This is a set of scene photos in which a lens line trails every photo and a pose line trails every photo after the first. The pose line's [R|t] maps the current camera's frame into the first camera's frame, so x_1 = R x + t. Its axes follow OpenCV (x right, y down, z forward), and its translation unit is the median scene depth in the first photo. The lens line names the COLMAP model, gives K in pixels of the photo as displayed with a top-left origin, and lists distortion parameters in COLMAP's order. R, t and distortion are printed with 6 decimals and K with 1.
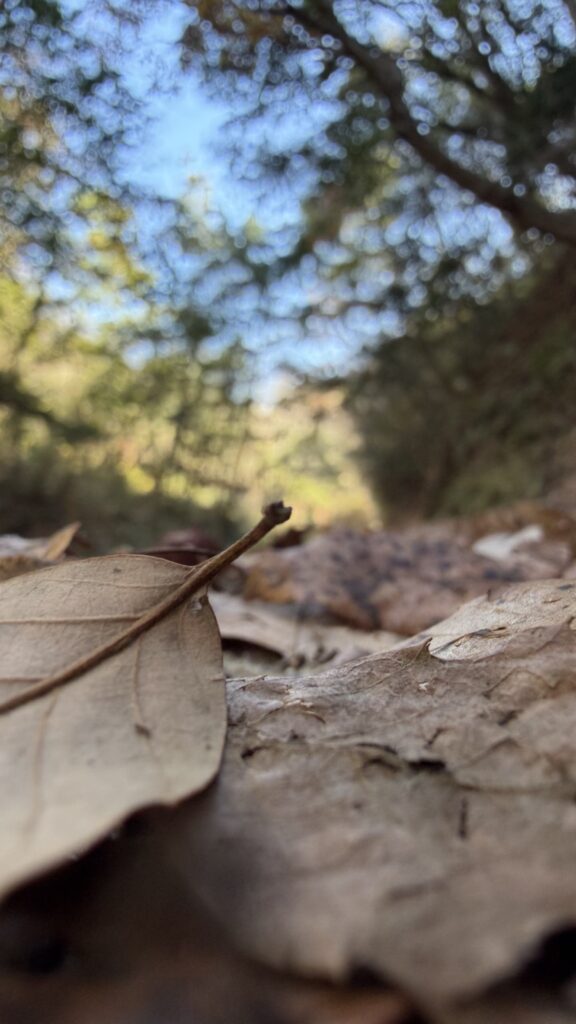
lens RADIAL K [[725.9, 0, 288.0], [0, 725.9, 512.0], [0, 0, 1]] dist [-0.084196, 0.087505]
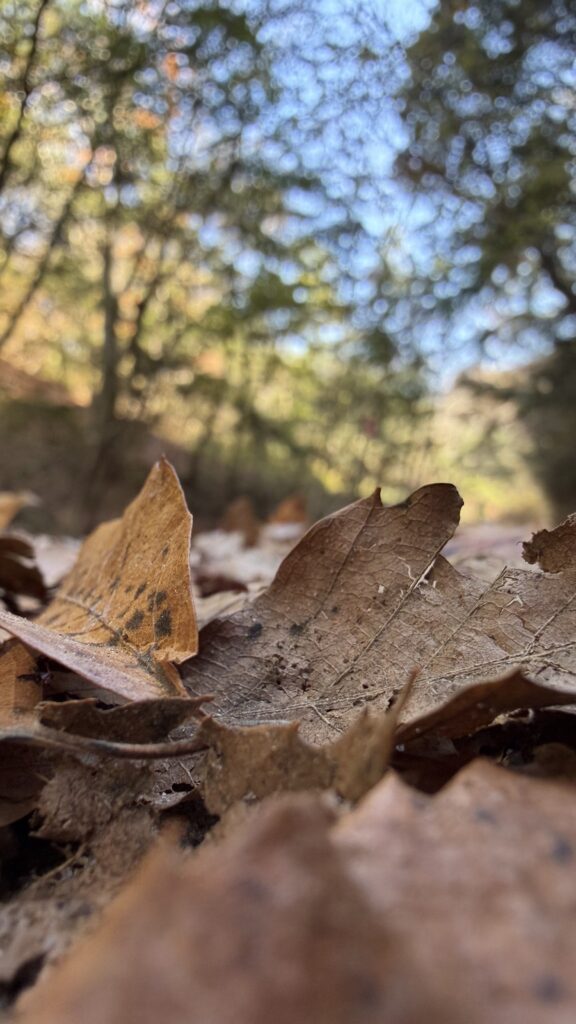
lens RADIAL K [[725.9, 0, 288.0], [0, 725.9, 512.0], [0, 0, 1]] dist [-0.084196, 0.087505]
pose [[0.973039, 0.026265, -0.229141, -0.007380], [-0.023376, 0.999609, 0.015313, -0.012169], [0.229454, -0.009544, 0.973273, -0.135471]]
